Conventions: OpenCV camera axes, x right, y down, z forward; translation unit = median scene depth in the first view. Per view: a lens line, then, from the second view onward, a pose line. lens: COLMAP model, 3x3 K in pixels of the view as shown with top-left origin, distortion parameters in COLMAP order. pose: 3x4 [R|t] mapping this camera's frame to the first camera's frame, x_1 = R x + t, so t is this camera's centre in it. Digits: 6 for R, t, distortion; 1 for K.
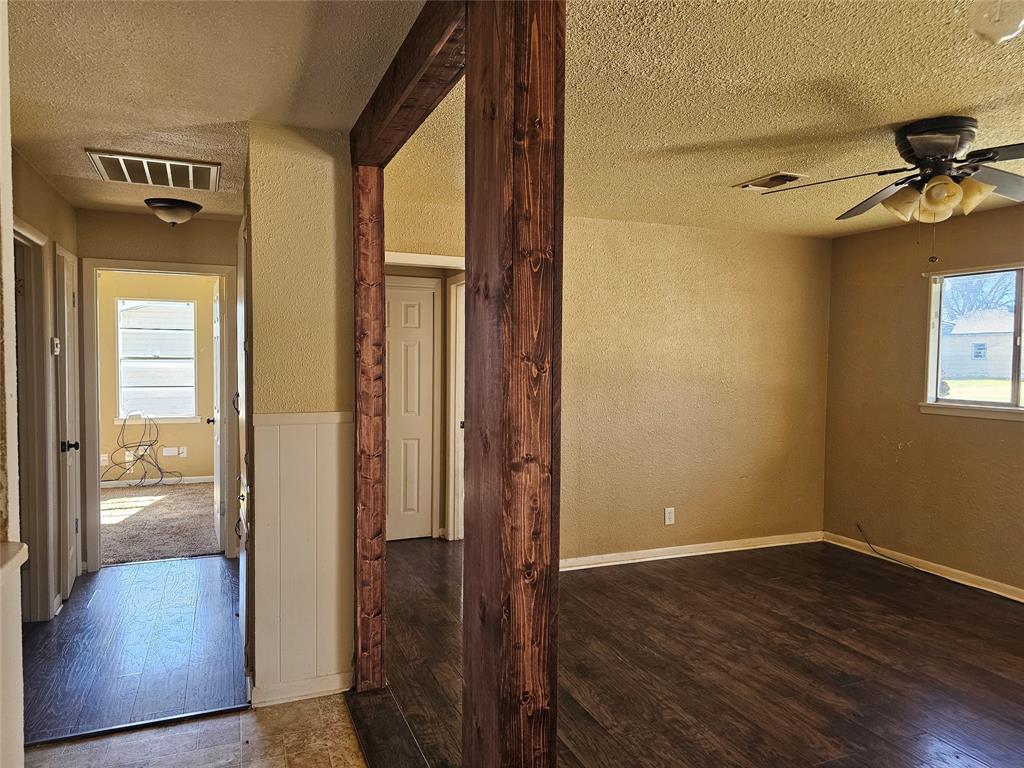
lens RADIAL K [[688.2, 0, 501.8], [0, 688.2, 379.9], [0, 0, 1]] dist [0.034305, -0.014966]
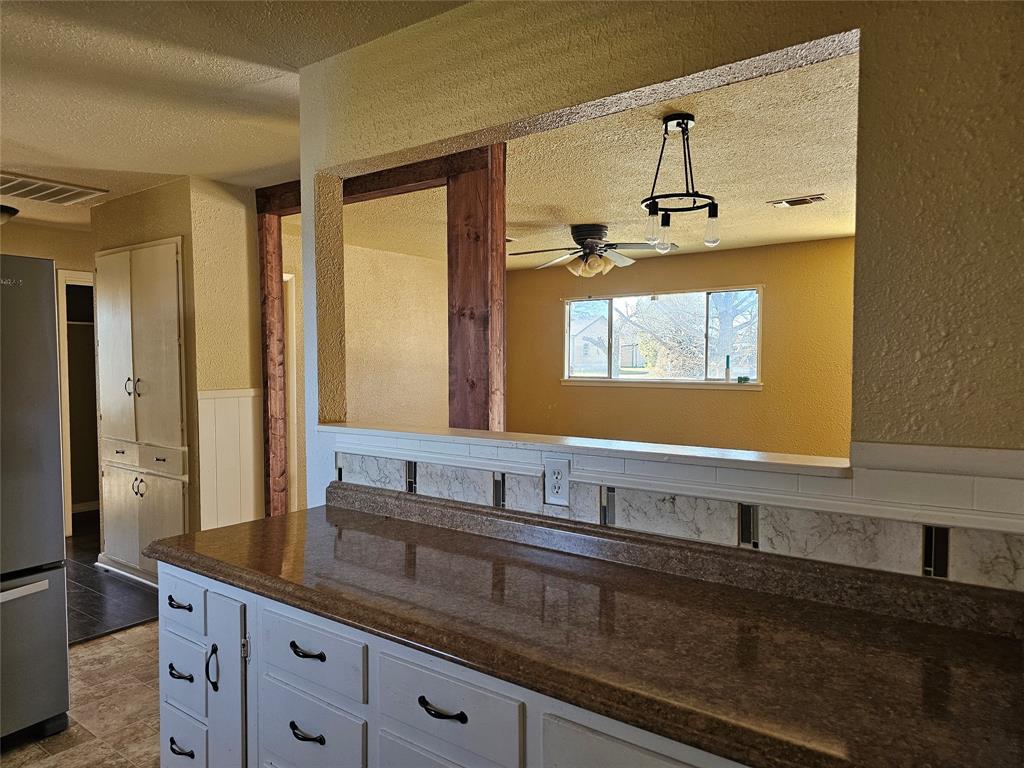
lens RADIAL K [[688.2, 0, 510.5], [0, 688.2, 386.8], [0, 0, 1]] dist [0.034305, -0.014966]
pose [[0.852558, -0.030916, 0.521718, -0.522087], [0.025472, 0.999521, 0.017604, 0.031719], [-0.522012, -0.001720, 0.852936, -0.464407]]
